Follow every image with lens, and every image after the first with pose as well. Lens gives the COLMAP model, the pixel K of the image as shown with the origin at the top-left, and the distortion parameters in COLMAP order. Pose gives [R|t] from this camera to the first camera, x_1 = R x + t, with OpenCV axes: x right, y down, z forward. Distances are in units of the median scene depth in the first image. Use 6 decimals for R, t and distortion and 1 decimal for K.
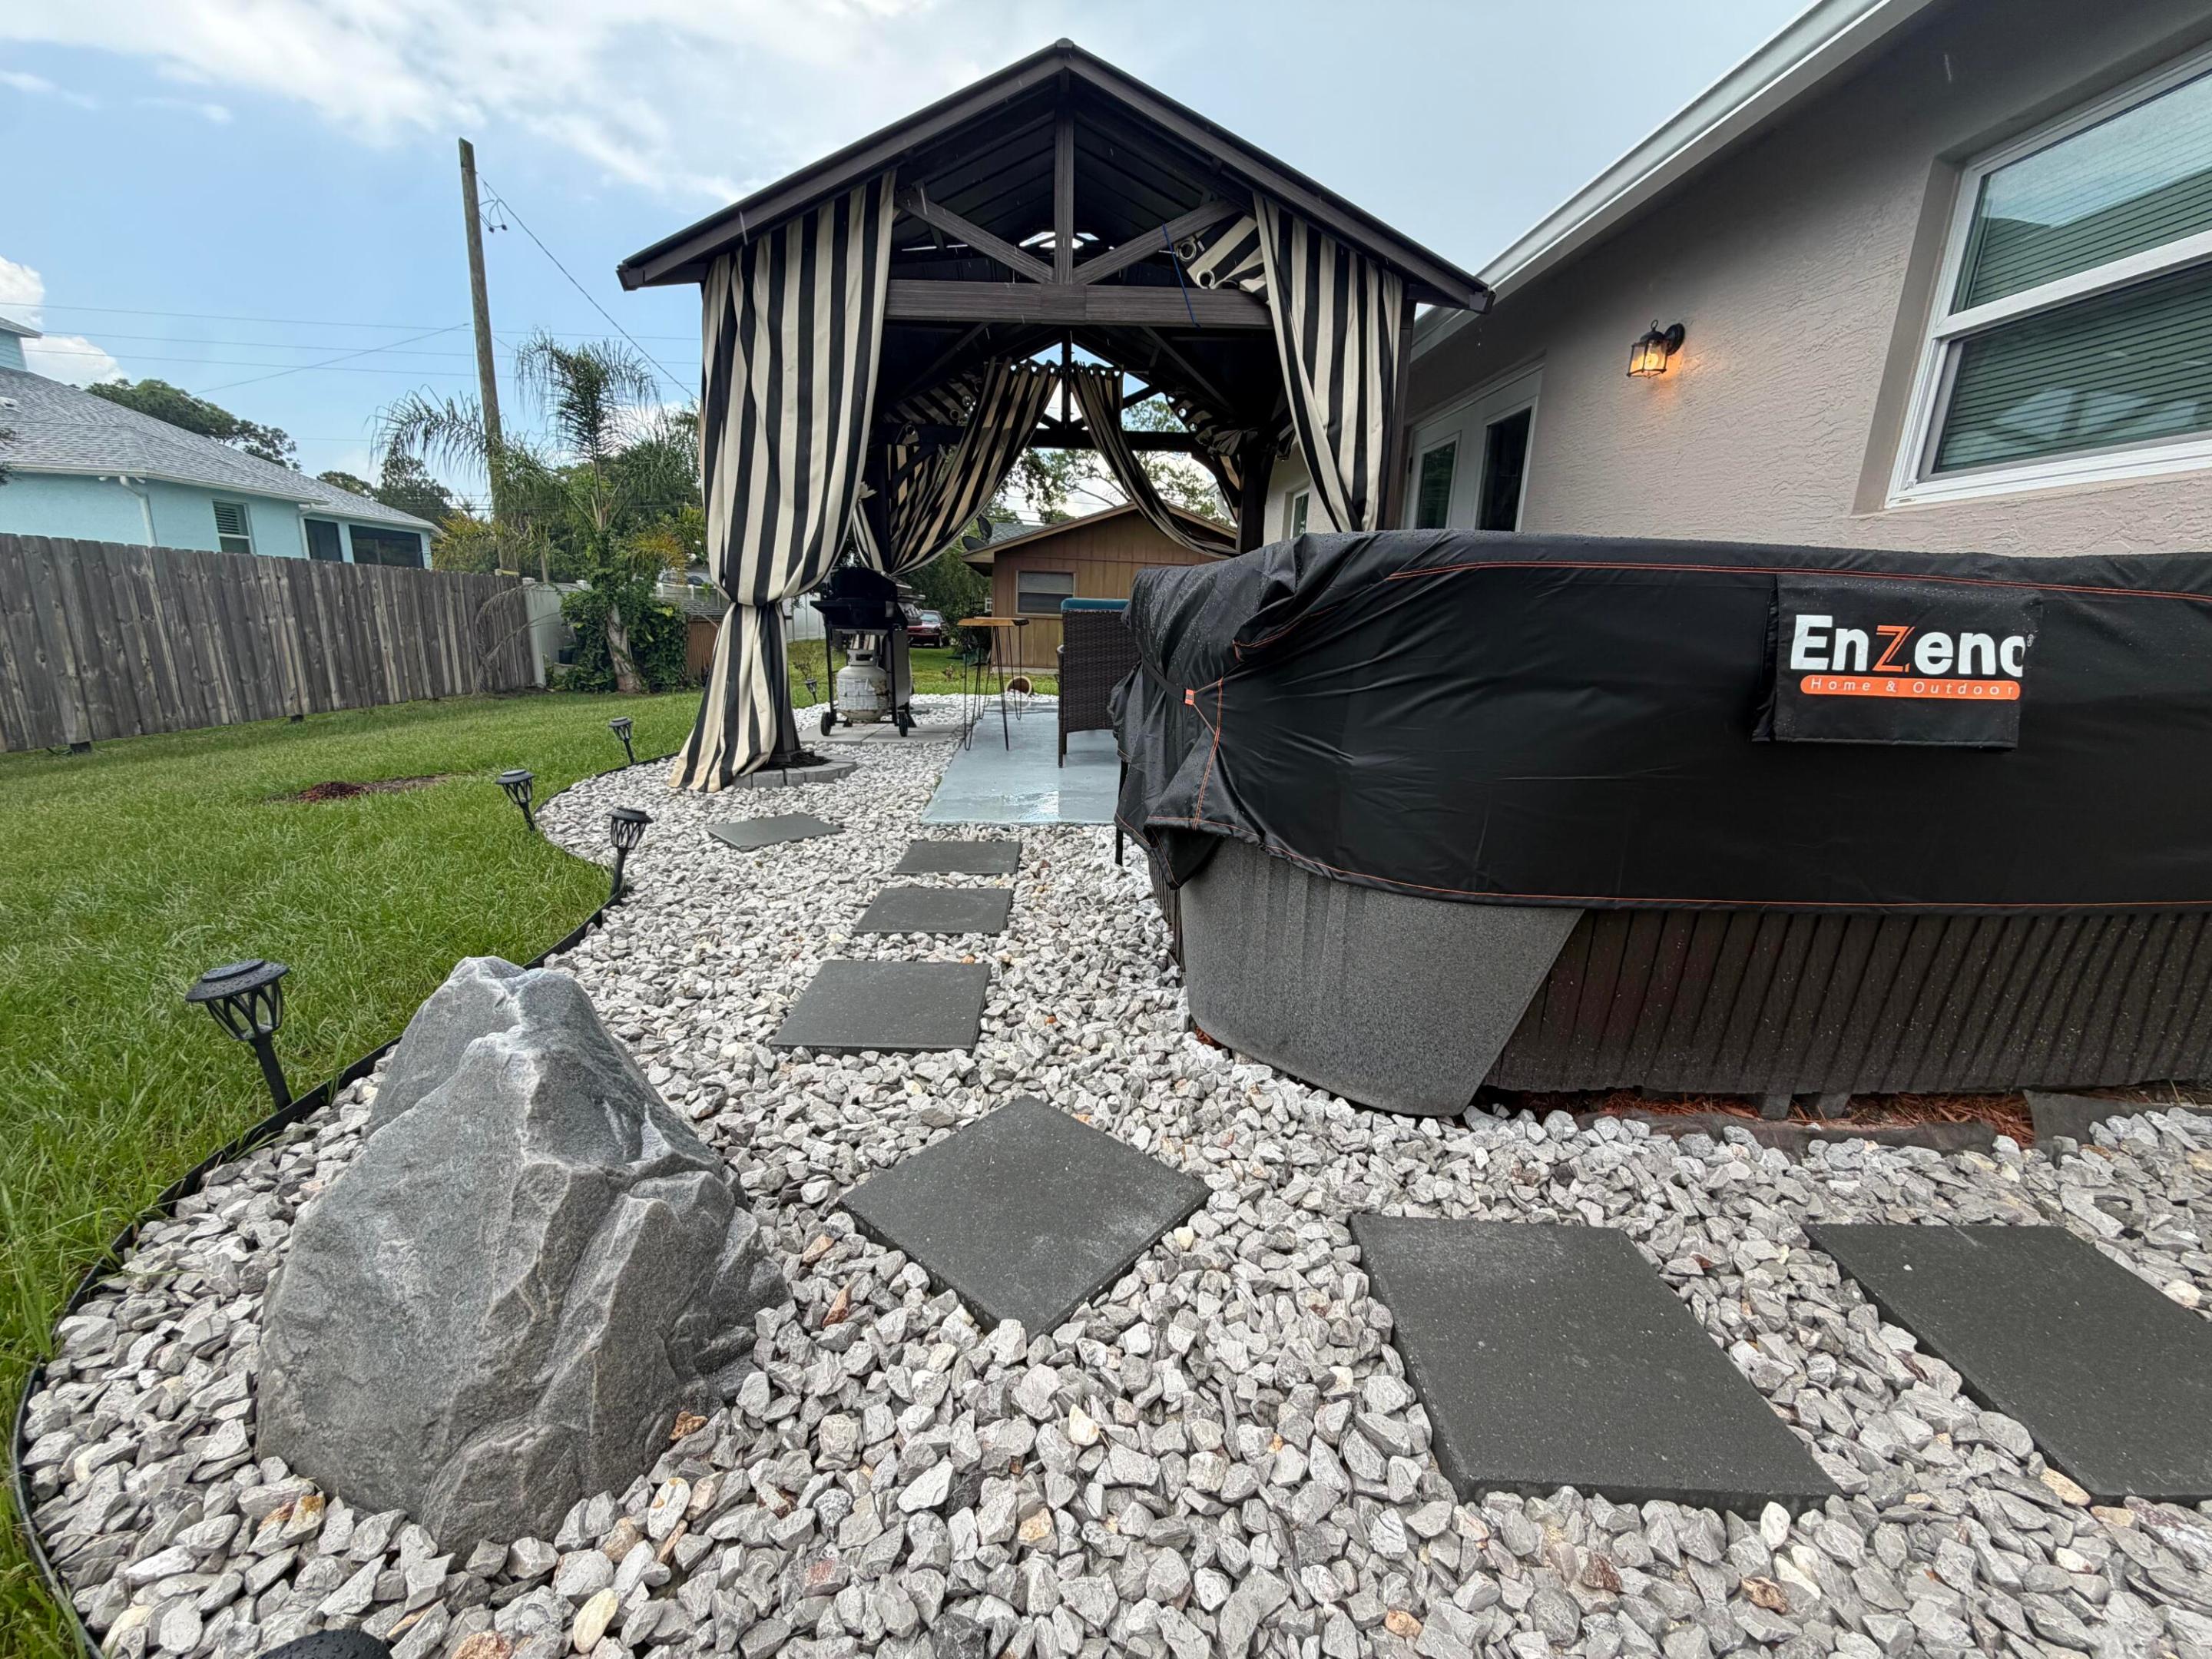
lens RADIAL K [[881.5, 0, 1096.1], [0, 881.5, 829.7], [0, 0, 1]] dist [-0.000372, 0.000327]
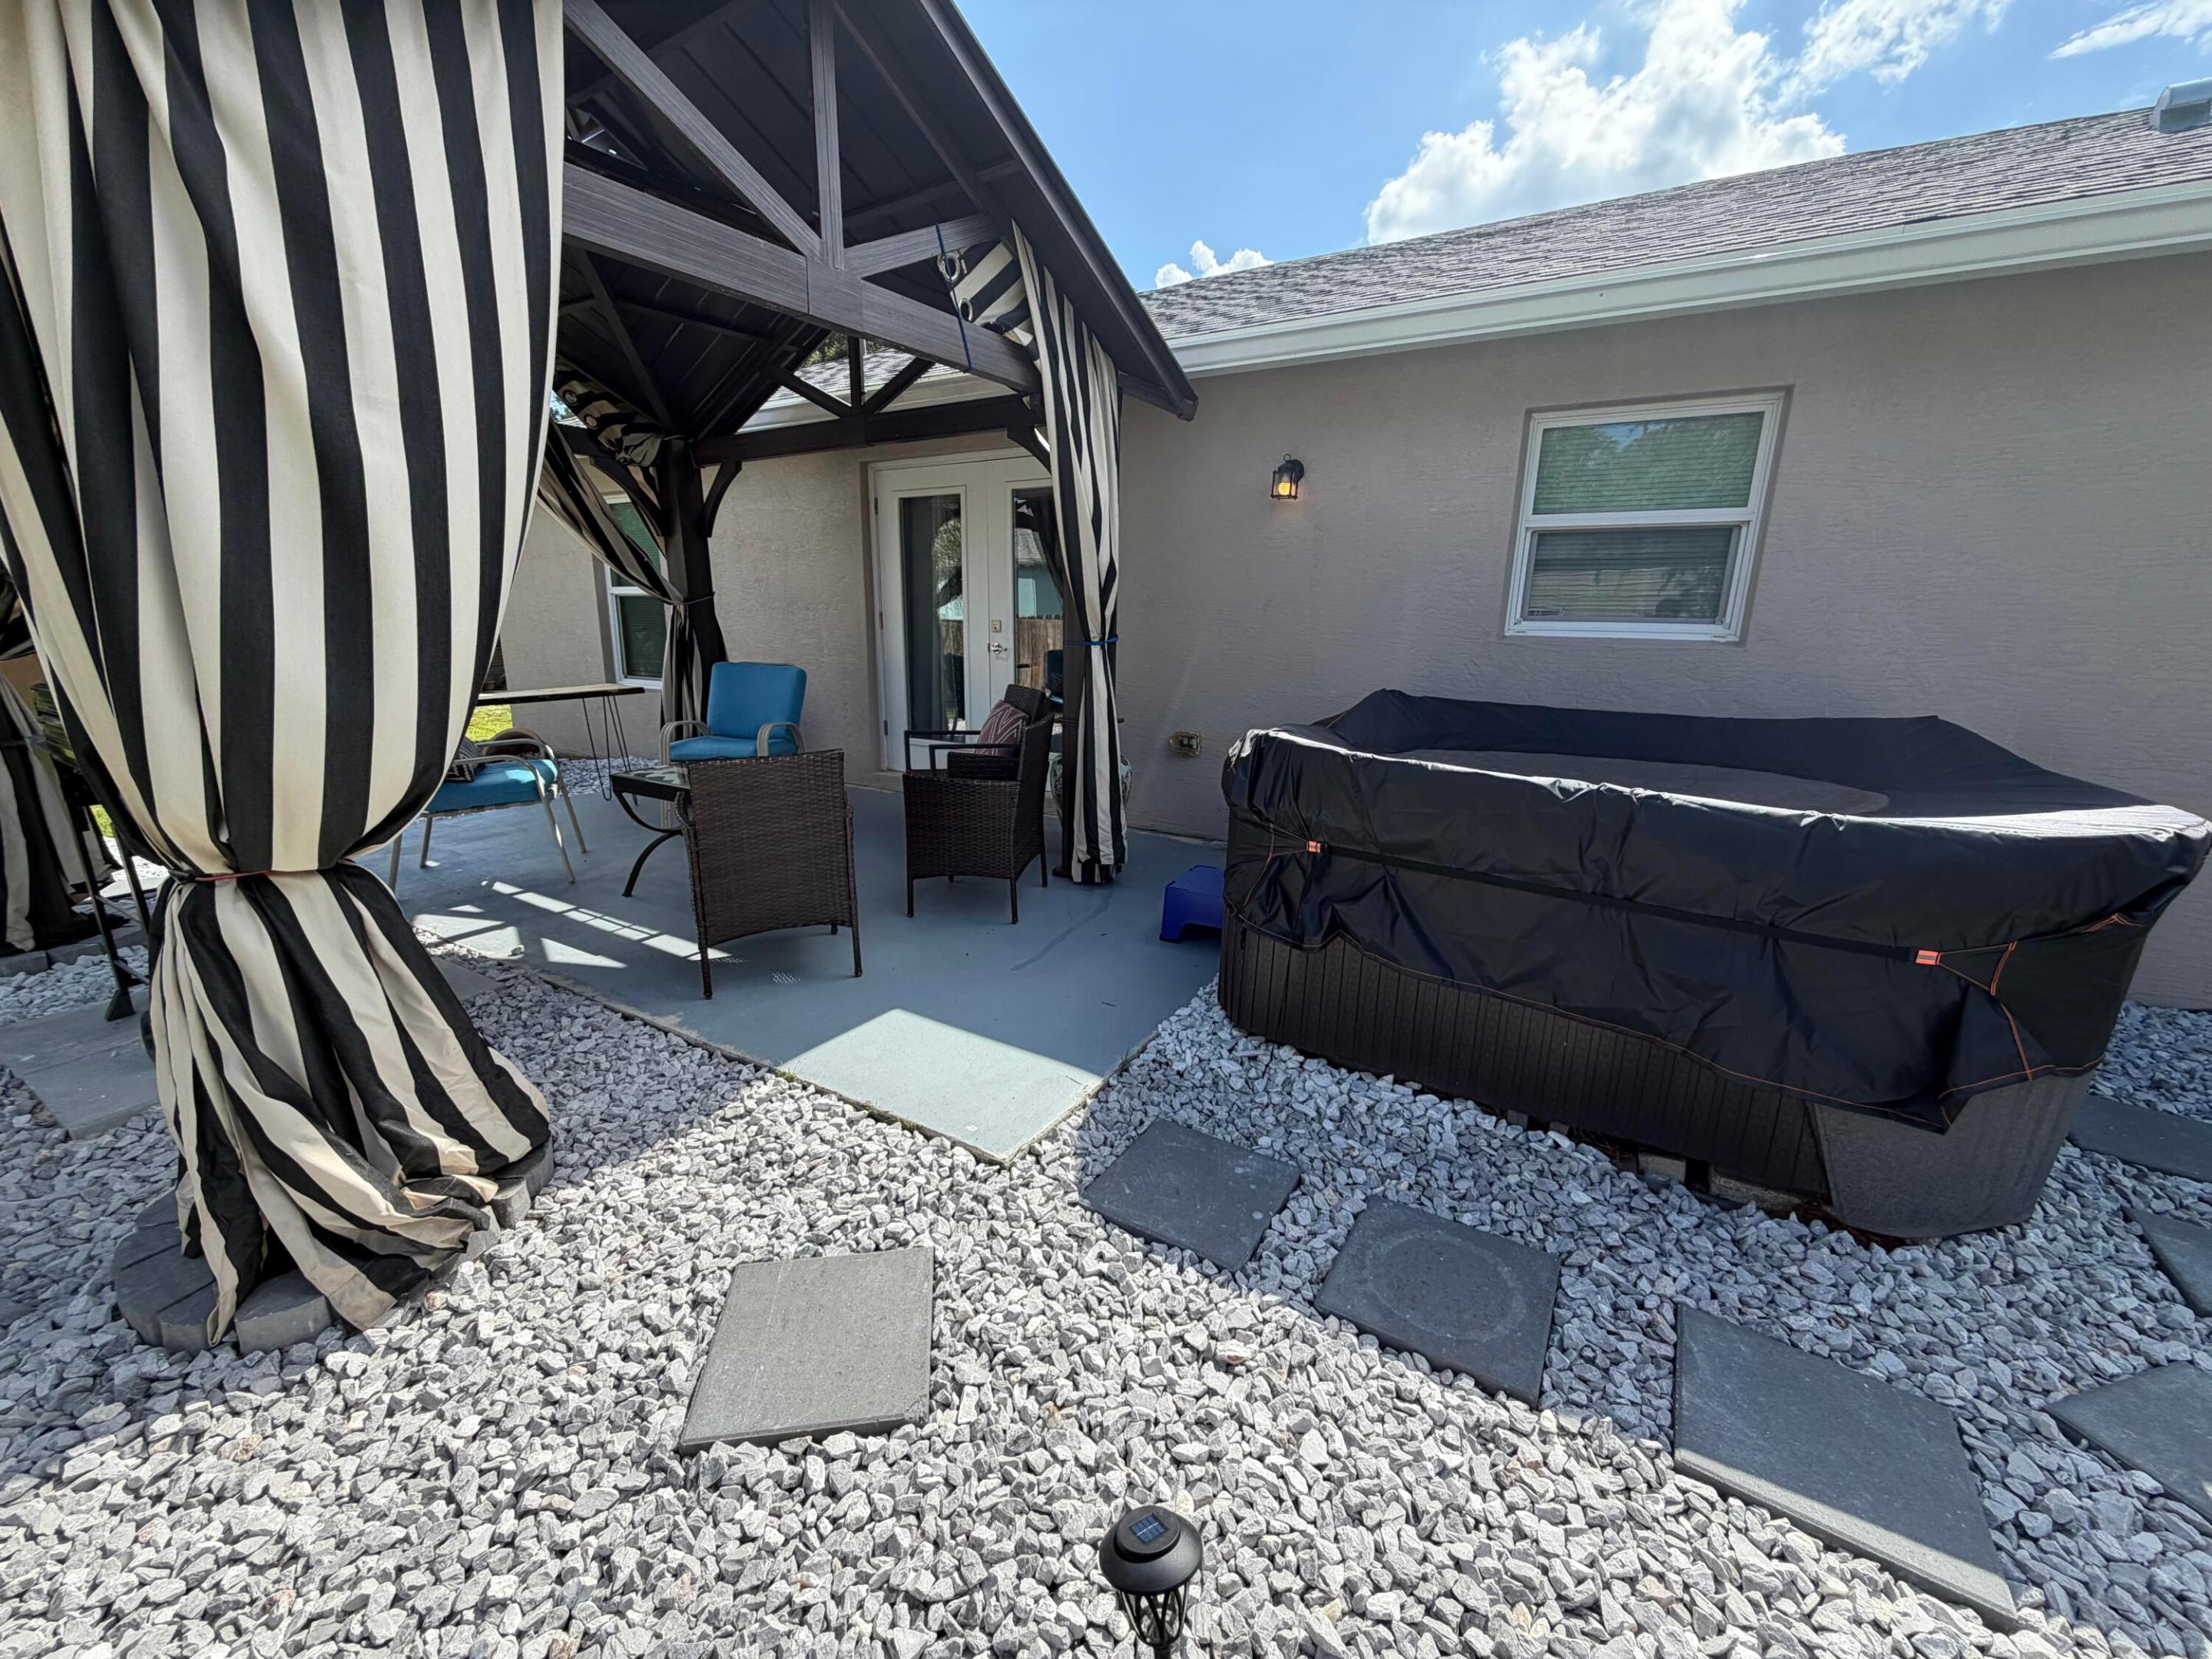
lens RADIAL K [[881.5, 0, 1096.1], [0, 881.5, 829.7], [0, 0, 1]] dist [-0.000372, 0.000327]
pose [[0.561514, -0.222086, 0.797107, -0.533981], [0.196455, 0.971547, 0.132296, -0.268675], [-0.803808, 0.082310, 0.589167, 0.501685]]
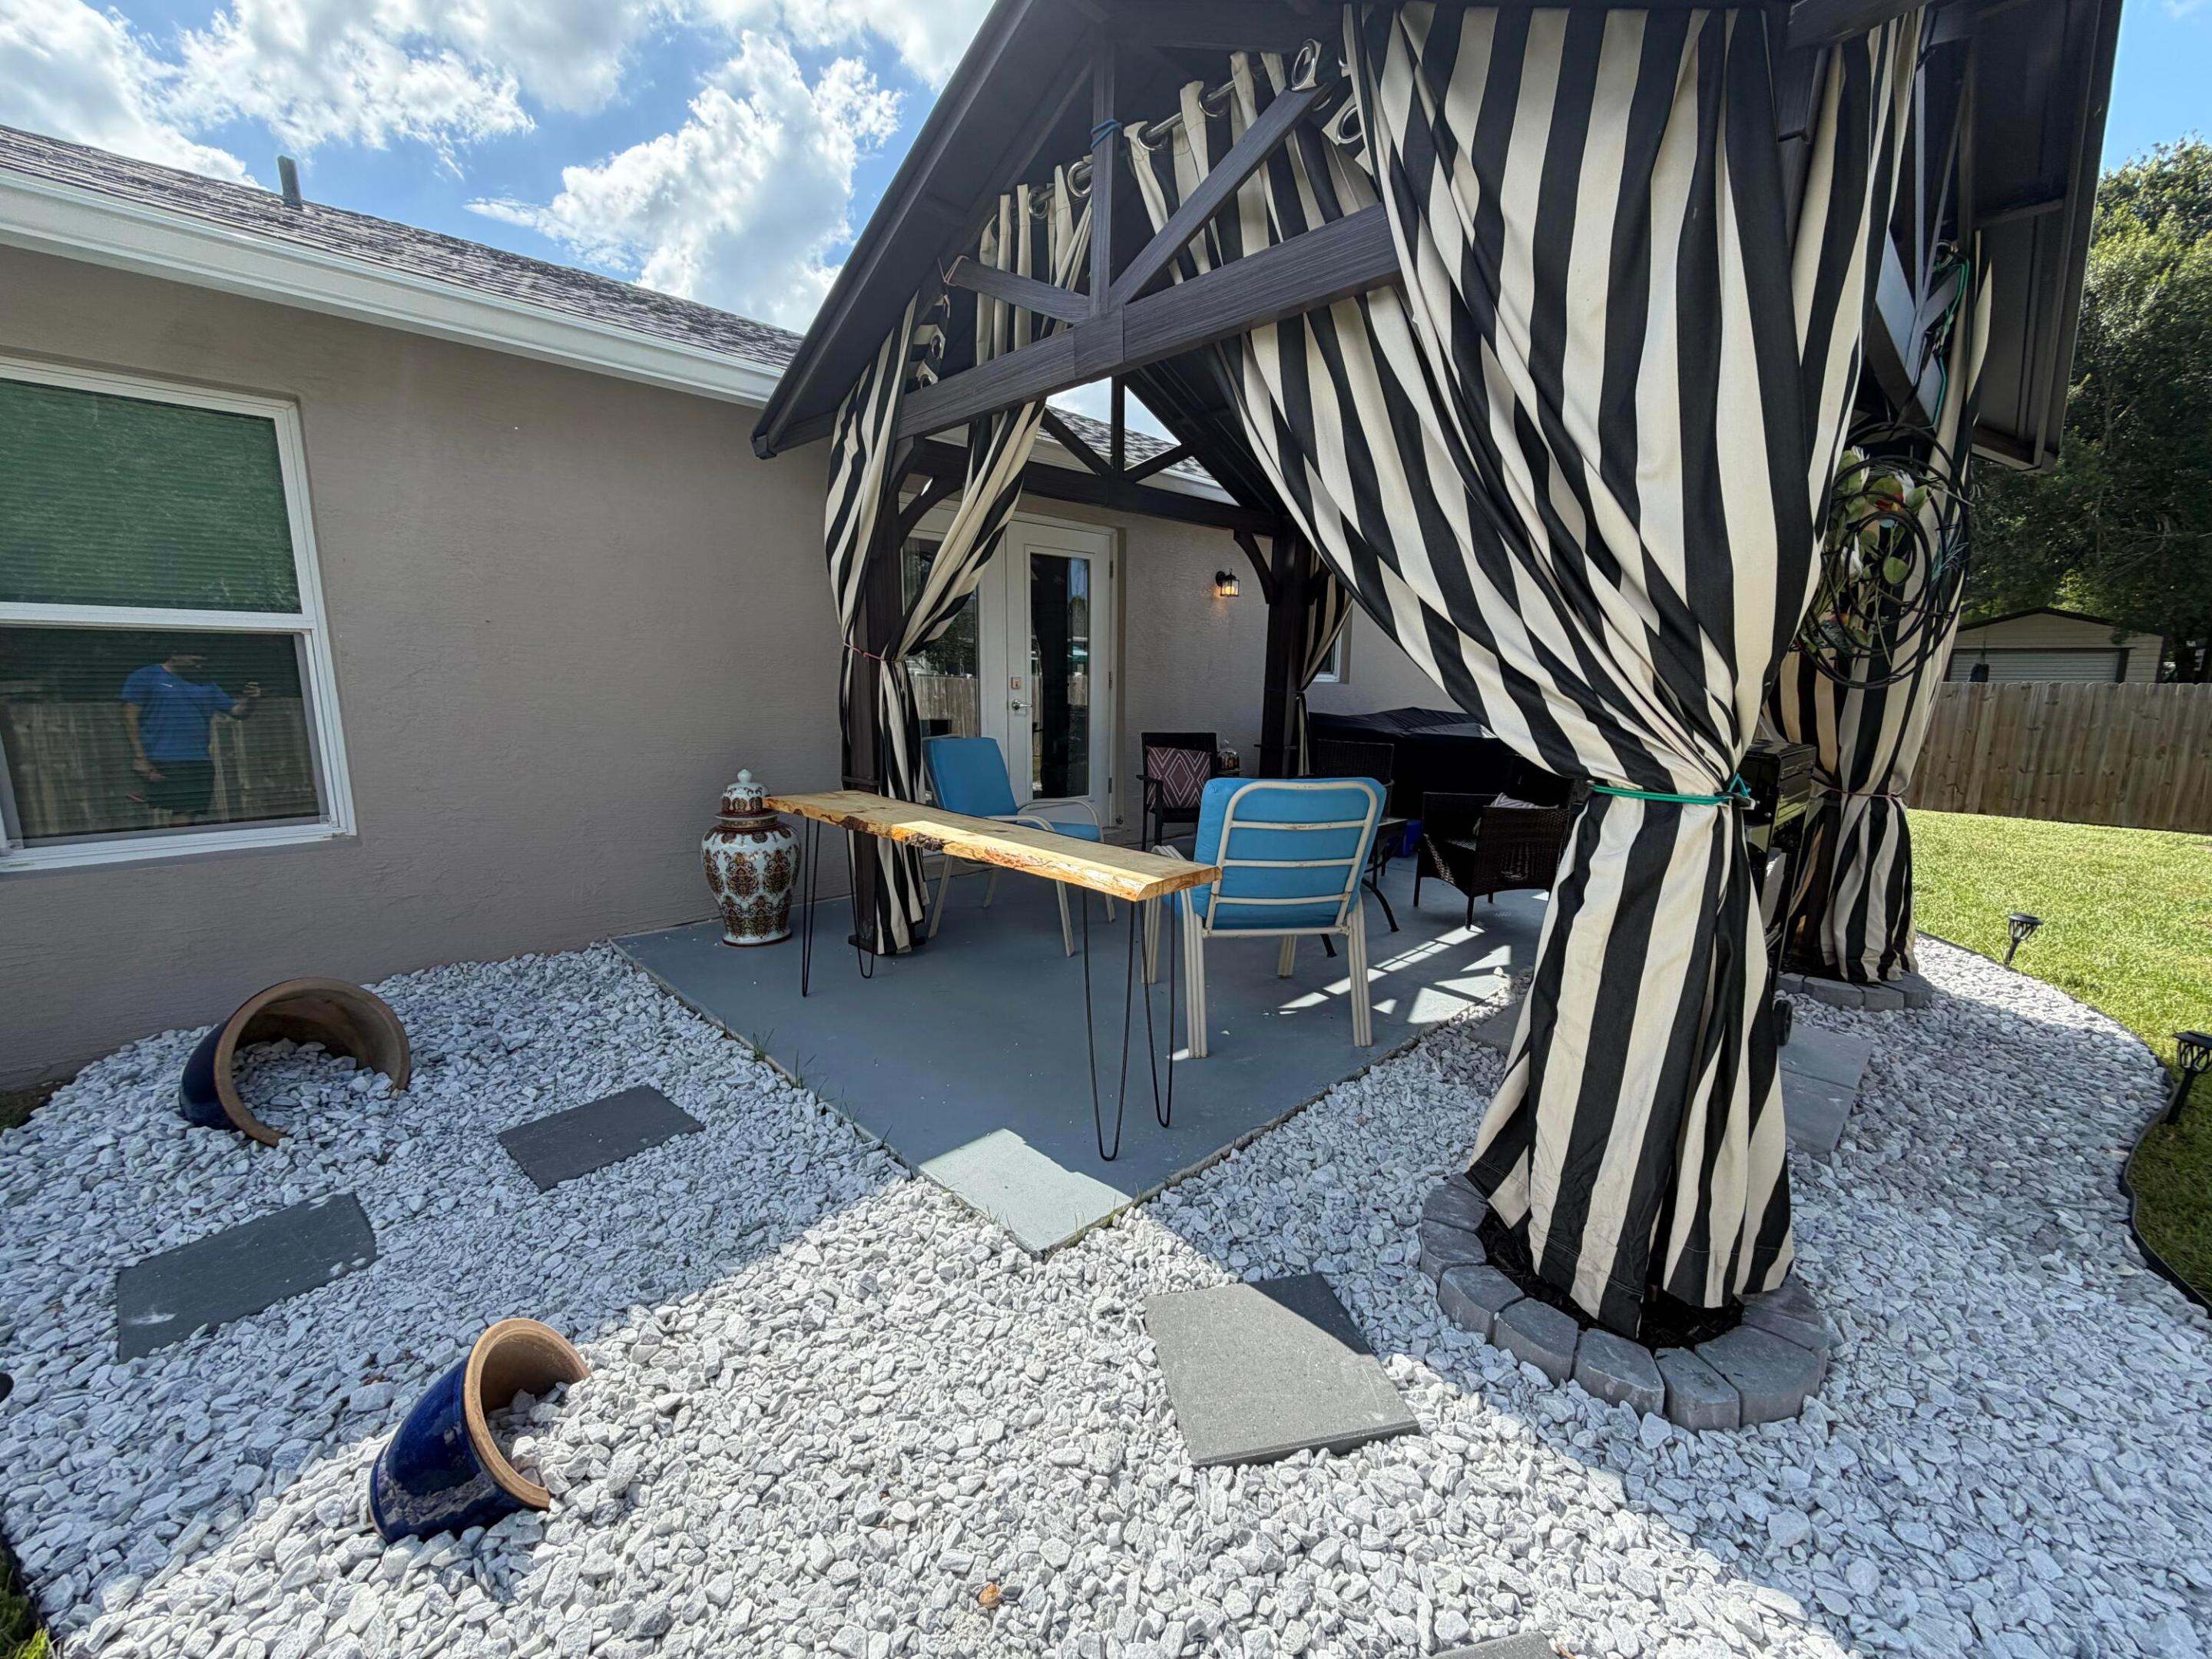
lens RADIAL K [[881.5, 0, 1096.1], [0, 881.5, 829.7], [0, 0, 1]] dist [-0.000372, 0.000327]
pose [[-0.657740, -0.167133, 0.734469, -0.584510], [0.143770, 0.929291, 0.340217, -0.679757], [-0.739397, 0.329369, -0.587203, 2.272008]]
